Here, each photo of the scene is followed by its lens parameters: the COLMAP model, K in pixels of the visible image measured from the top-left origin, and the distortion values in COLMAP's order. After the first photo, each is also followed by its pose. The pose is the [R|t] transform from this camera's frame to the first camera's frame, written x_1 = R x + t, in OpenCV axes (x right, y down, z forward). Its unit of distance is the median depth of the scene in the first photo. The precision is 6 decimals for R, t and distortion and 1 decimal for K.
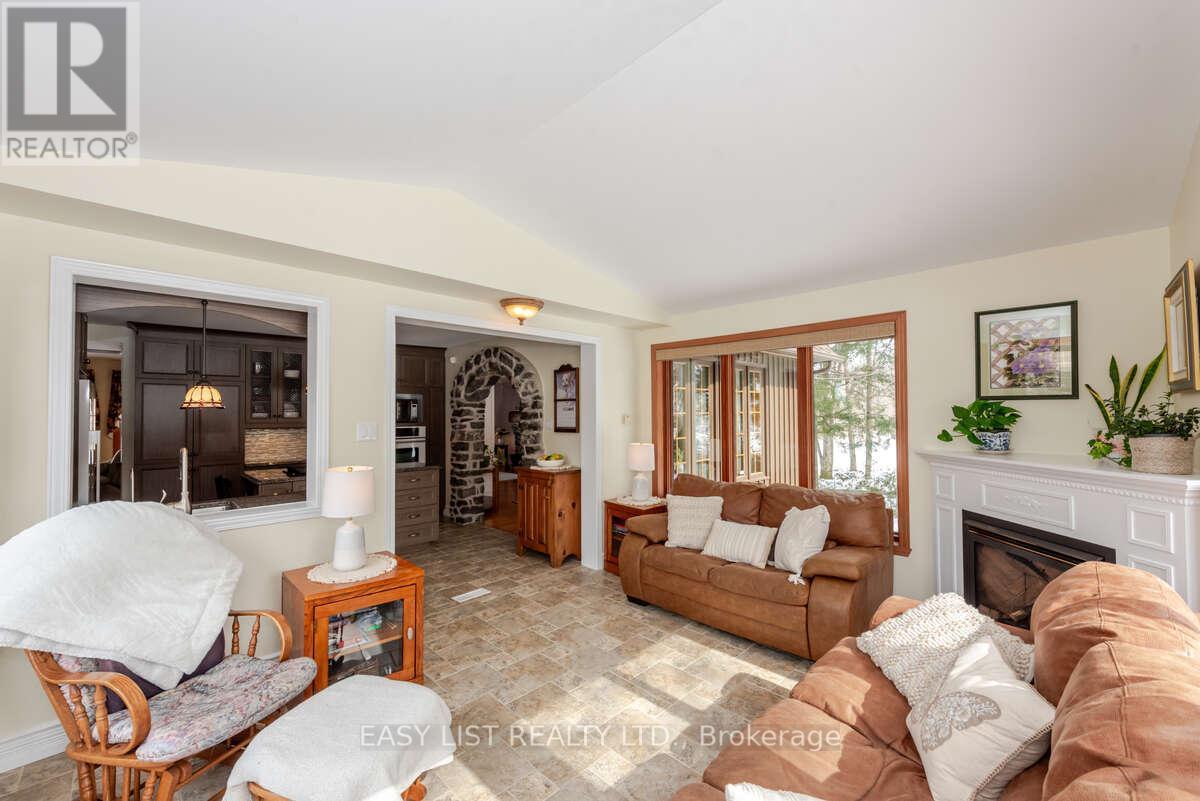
lens RADIAL K [[543.5, 0, 628.7], [0, 543.5, 404.1], [0, 0, 1]] dist [0.009480, -0.000045]
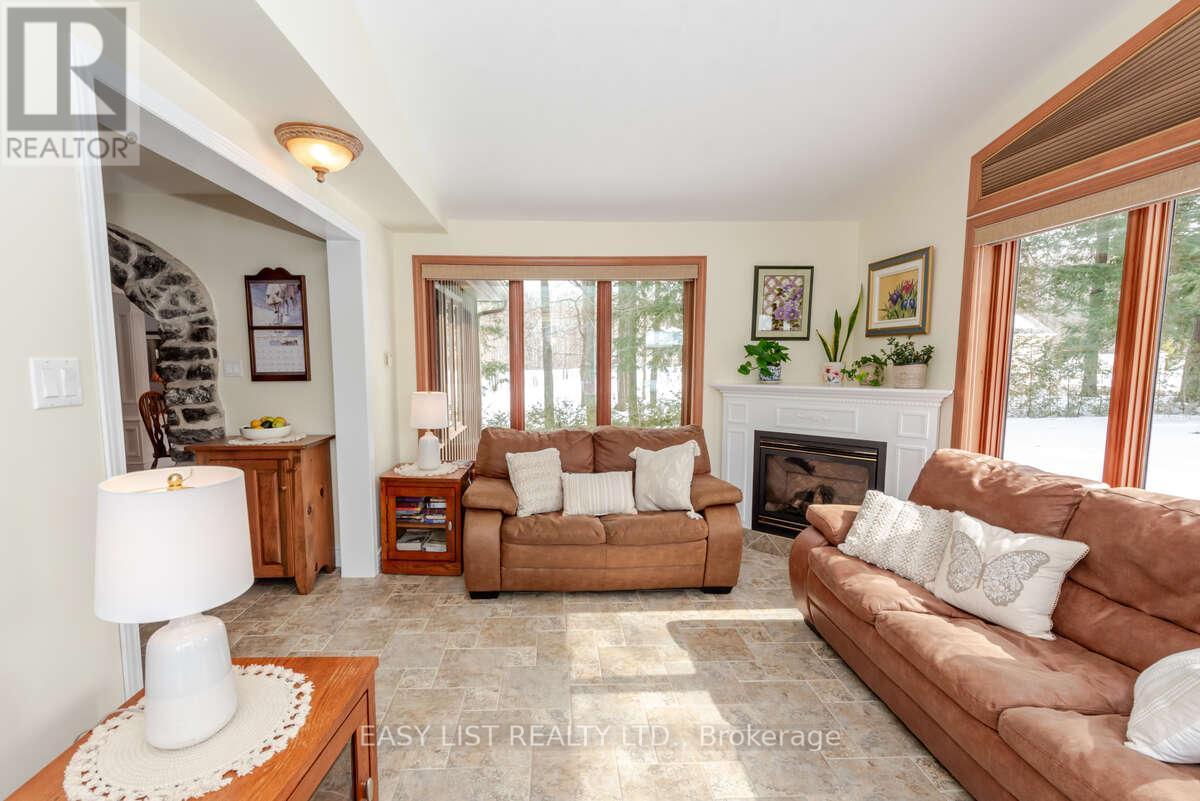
lens RADIAL K [[543.5, 0, 592.2], [0, 543.5, 419.0], [0, 0, 1]] dist [0.009480, -0.000045]
pose [[0.646834, -0.084700, 0.757913, -0.391303], [-0.009503, 0.992841, 0.119065, 0.019371], [-0.762572, -0.084218, 0.641398, 0.359600]]
